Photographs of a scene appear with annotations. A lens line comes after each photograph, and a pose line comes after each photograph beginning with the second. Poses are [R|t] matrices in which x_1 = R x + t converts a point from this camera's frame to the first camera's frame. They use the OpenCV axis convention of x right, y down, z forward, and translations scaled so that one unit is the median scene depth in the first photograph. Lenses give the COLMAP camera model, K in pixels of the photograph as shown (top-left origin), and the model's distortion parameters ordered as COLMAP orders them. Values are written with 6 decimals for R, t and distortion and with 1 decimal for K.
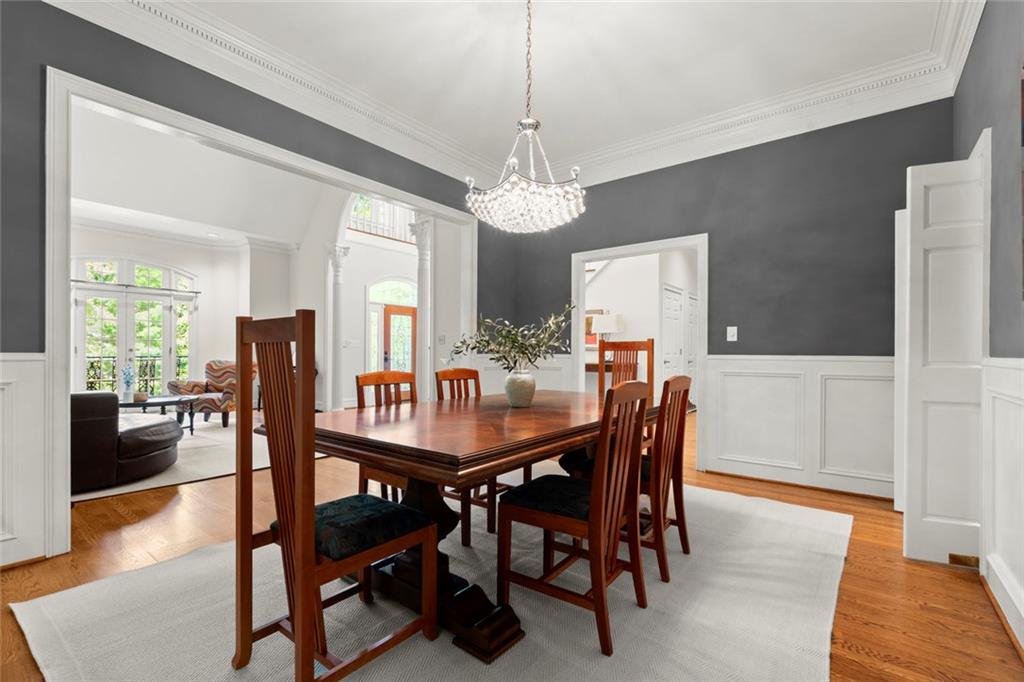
lens RADIAL K [[451.1, 0, 516.5], [0, 451.1, 345.8], [0, 0, 1]] dist [-0.001788, 0.000223]
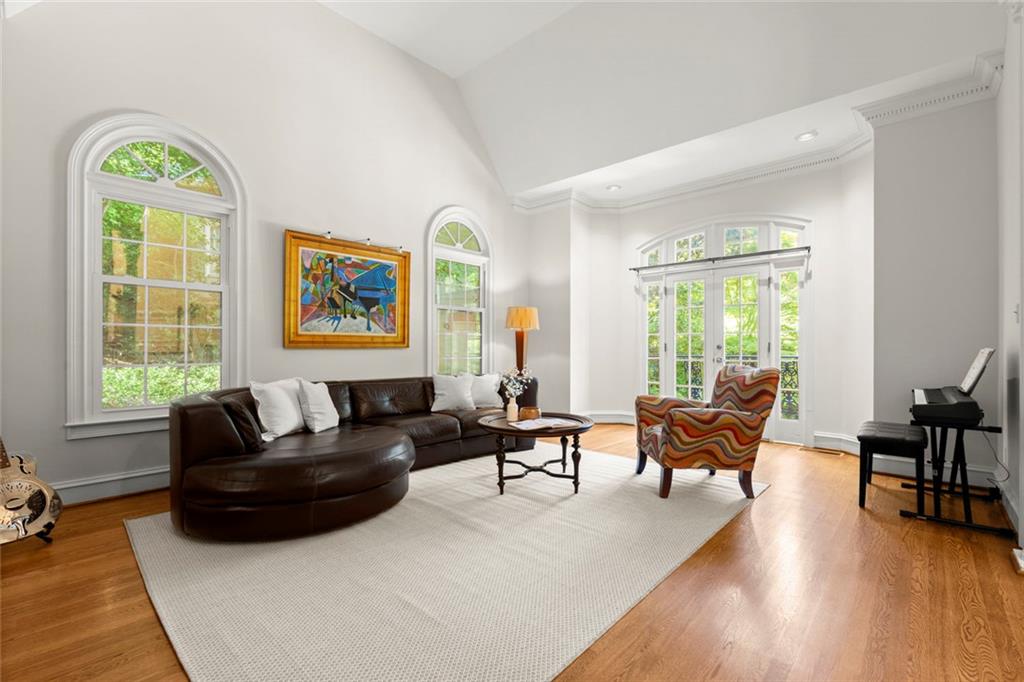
lens RADIAL K [[451.1, 0, 532.5], [0, 451.1, 348.3], [0, 0, 1]] dist [-0.001788, 0.000223]
pose [[-0.077295, -0.003690, -0.997001, -0.098621], [0.011443, 0.999924, -0.004588, 0.010665], [0.996943, -0.011763, -0.077247, 0.699994]]
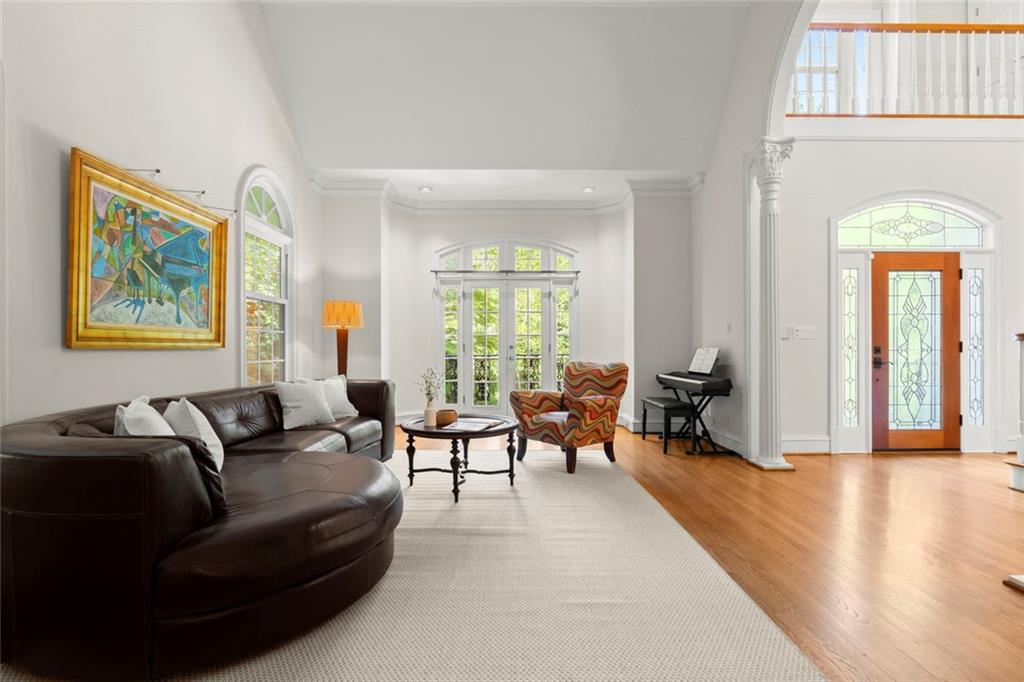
lens RADIAL K [[451.1, 0, 511.0], [0, 451.1, 349.3], [0, 0, 1]] dist [-0.001788, 0.000223]
pose [[0.608035, -0.002929, -0.793905, -0.166046], [0.013801, 0.999881, 0.006881, 0.007251], [0.793791, -0.015140, 0.608003, 0.445038]]
